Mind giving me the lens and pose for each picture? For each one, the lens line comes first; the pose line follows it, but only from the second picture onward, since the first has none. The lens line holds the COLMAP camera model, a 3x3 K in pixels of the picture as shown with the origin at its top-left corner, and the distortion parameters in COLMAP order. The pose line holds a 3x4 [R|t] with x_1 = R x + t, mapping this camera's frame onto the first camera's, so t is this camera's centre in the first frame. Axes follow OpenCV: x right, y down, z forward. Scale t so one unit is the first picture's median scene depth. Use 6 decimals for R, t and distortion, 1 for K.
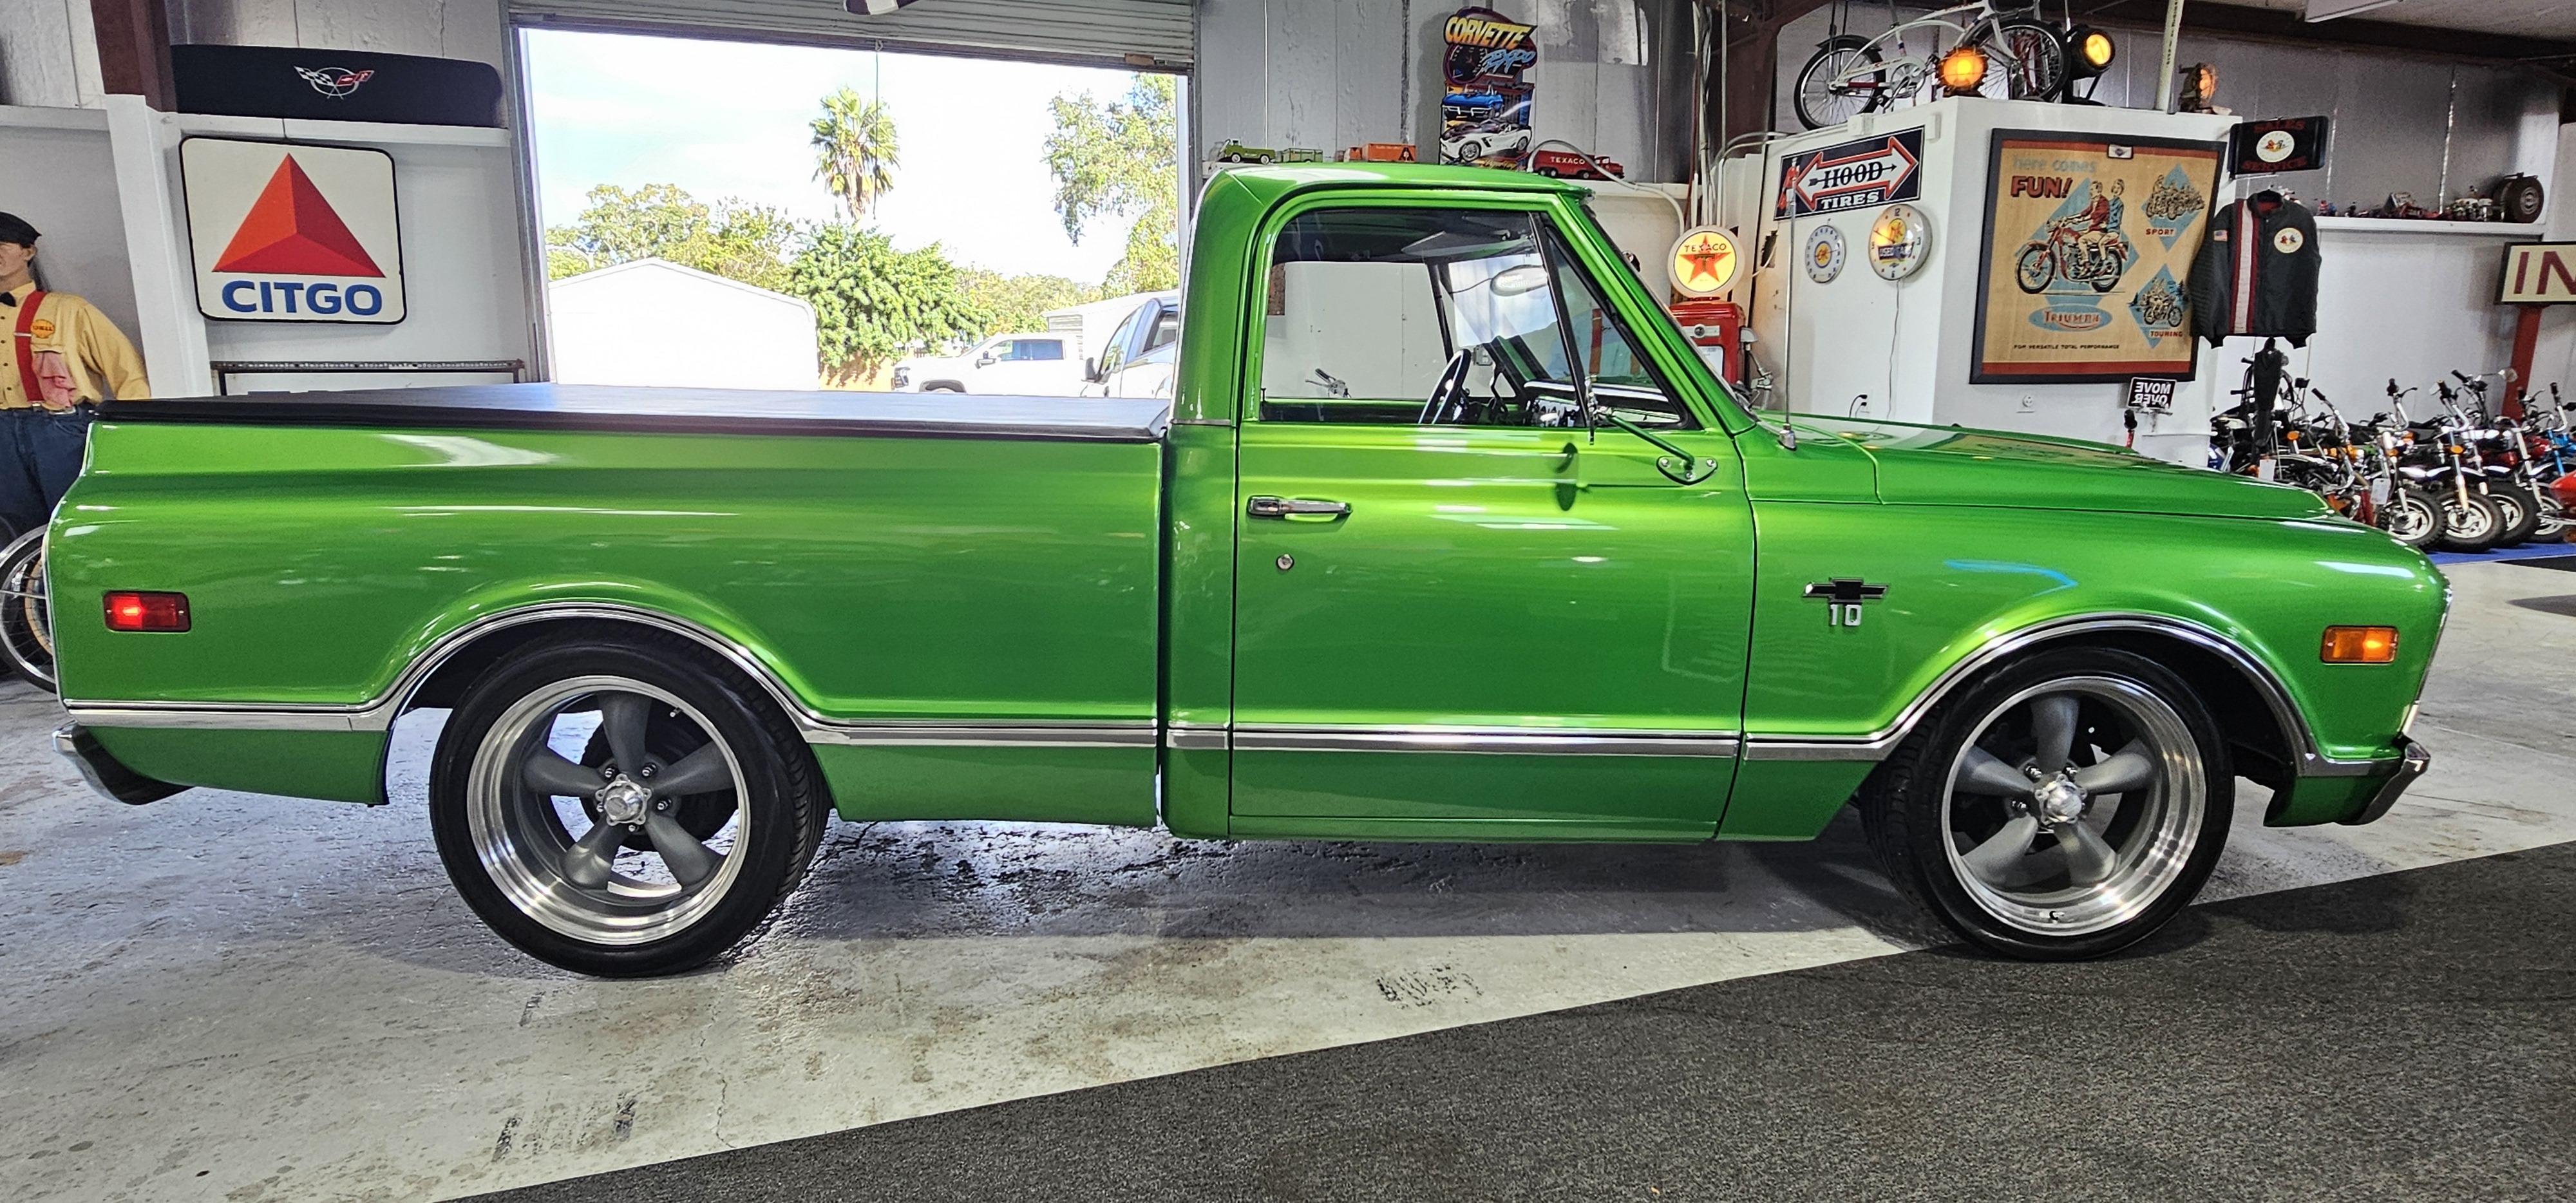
lens RADIAL K [[1387.5, 0, 1278.6], [0, 1387.5, 597.9], [0, 0, 1]] dist [-0.002067, -0.000832]
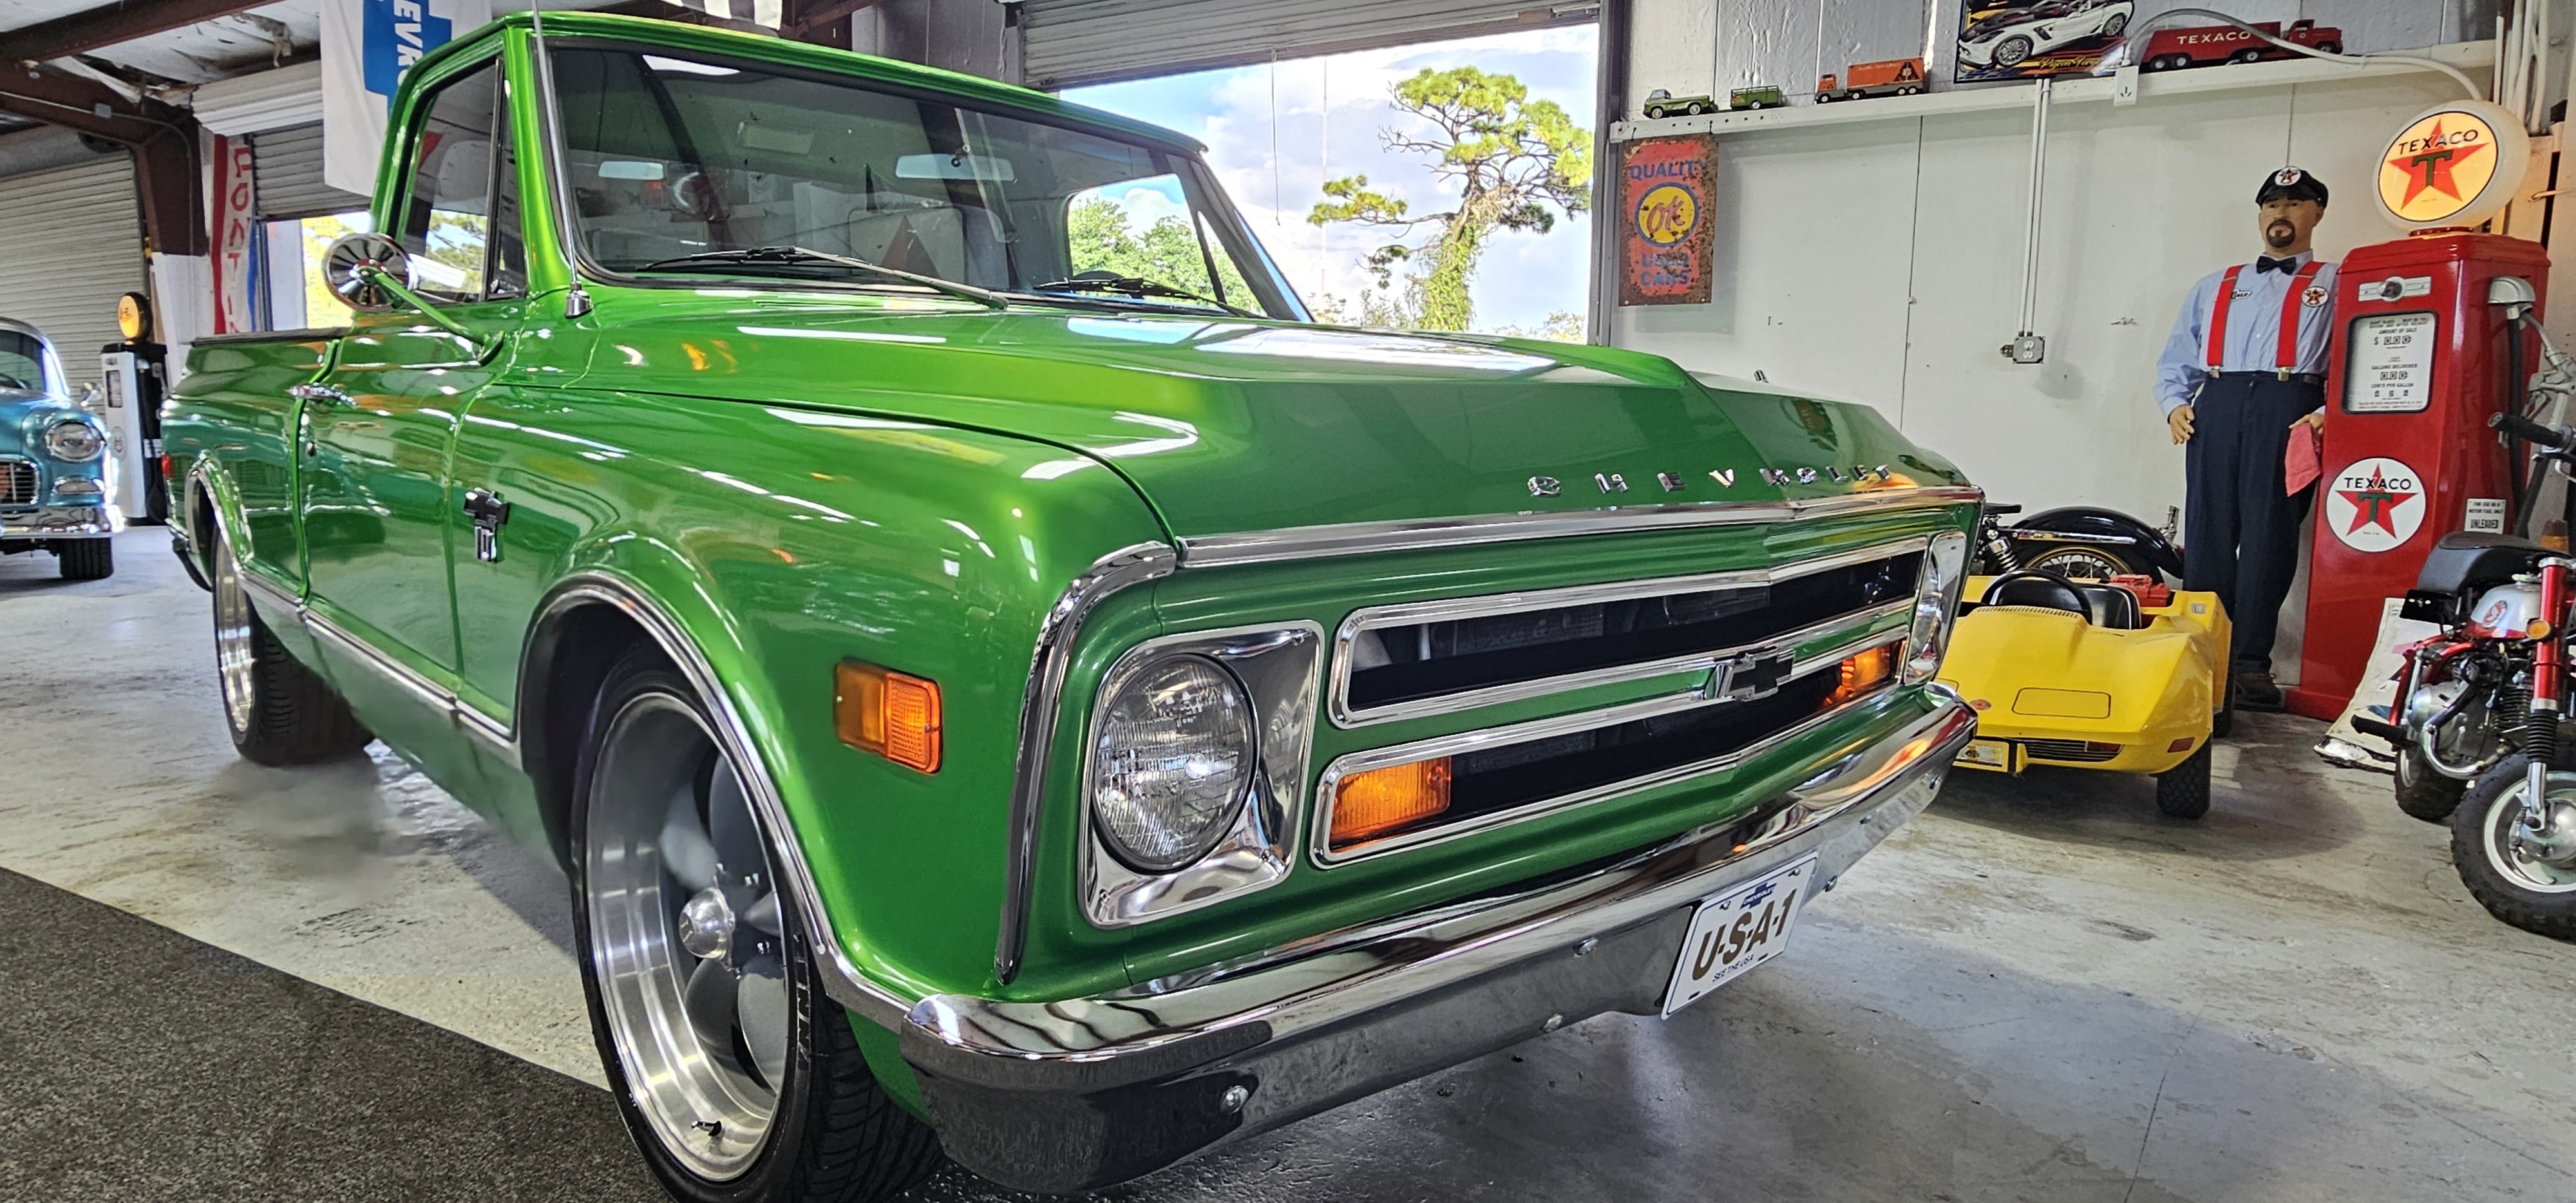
lens RADIAL K [[1387.5, 0, 1275.4], [0, 1387.5, 608.5], [0, 0, 1]] dist [-0.002067, -0.000832]
pose [[0.675416, 0.102069, -0.730339, 0.548725], [-0.135497, 0.990691, 0.013148, -0.009844], [0.724882, 0.090078, 0.682958, 0.377536]]
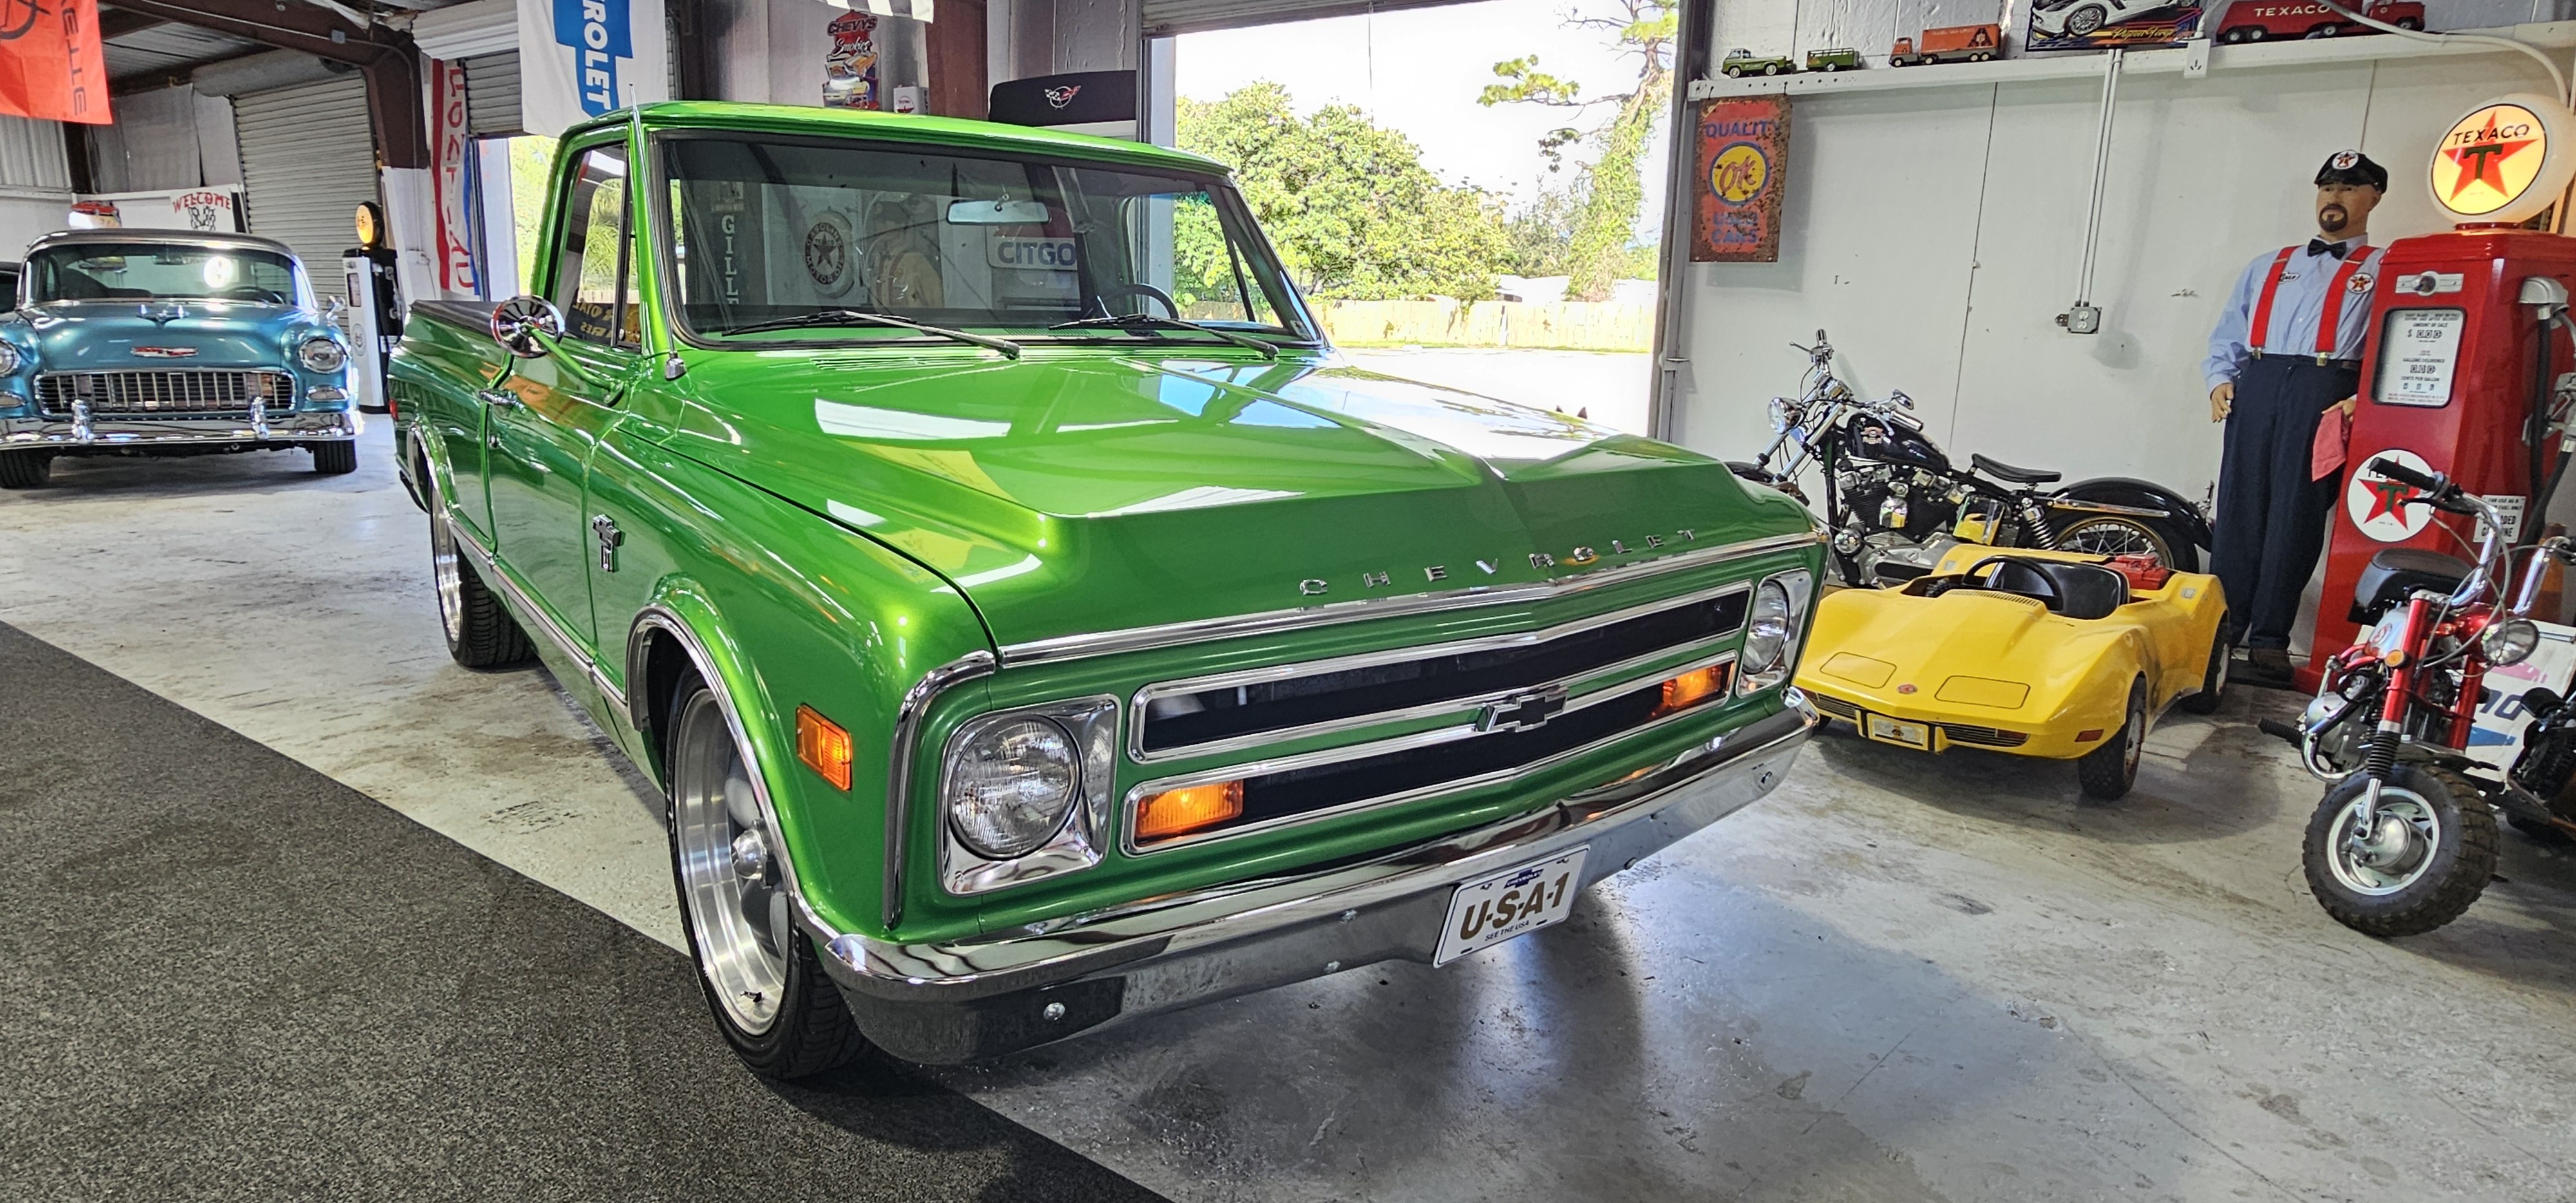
lens RADIAL K [[1387.5, 0, 1286.5], [0, 1387.5, 603.4], [0, 0, 1]] dist [-0.002067, -0.000832]
pose [[0.586905, 0.186186, -0.787957, 0.653763], [-0.162784, 0.980463, 0.110425, -0.063212], [0.793123, 0.063458, 0.605747, 0.370637]]
